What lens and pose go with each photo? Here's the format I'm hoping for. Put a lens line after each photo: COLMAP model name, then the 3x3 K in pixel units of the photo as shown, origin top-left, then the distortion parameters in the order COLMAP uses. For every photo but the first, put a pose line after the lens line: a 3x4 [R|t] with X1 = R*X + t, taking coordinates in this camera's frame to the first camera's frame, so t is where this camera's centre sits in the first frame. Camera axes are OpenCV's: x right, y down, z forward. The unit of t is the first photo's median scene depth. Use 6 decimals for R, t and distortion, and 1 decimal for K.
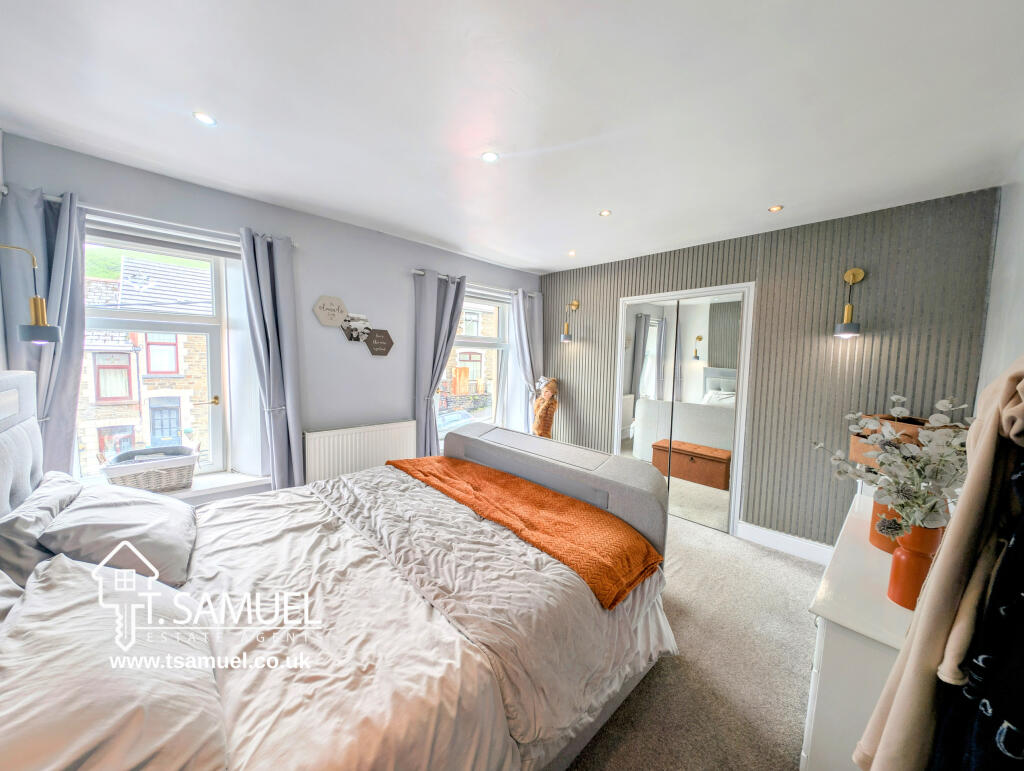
lens RADIAL K [[377.8, 0, 510.1], [0, 377.8, 389.4], [0, 0, 1]] dist [-0.000315, -0.000081]
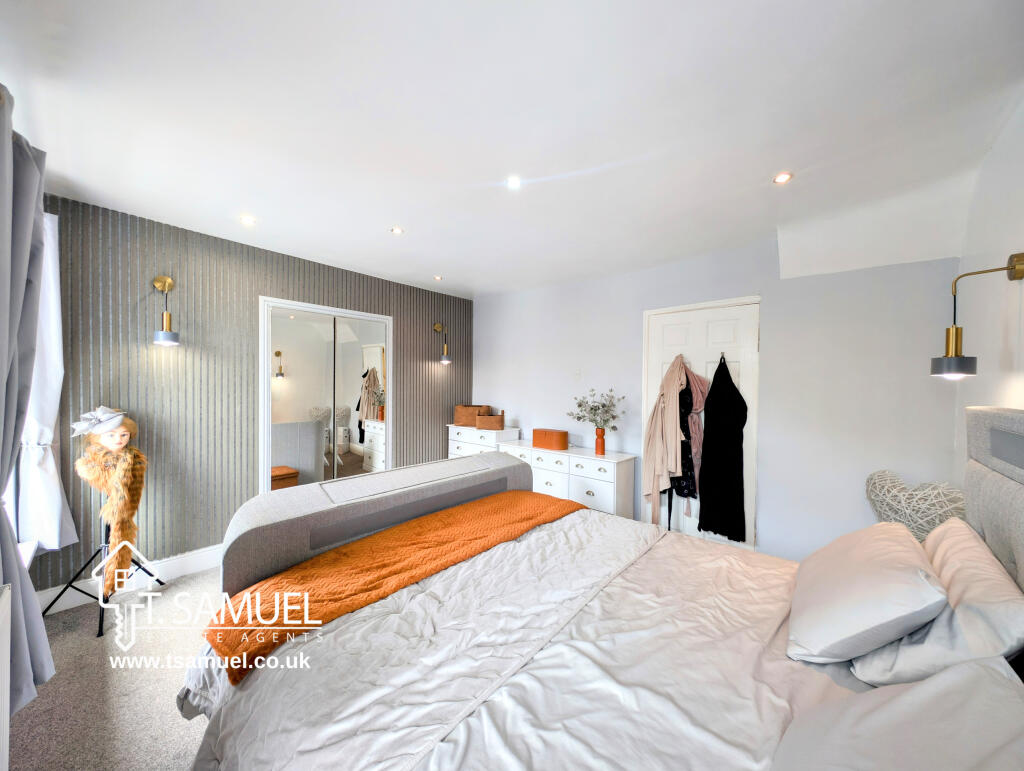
lens RADIAL K [[377.8, 0, 510.5], [0, 377.8, 384.1], [0, 0, 1]] dist [-0.000315, -0.000081]
pose [[-0.143501, -0.034146, 0.989061, -0.830322], [0.059977, 0.997268, 0.043131, -0.091297], [-0.987831, 0.065510, -0.141061, 0.893800]]
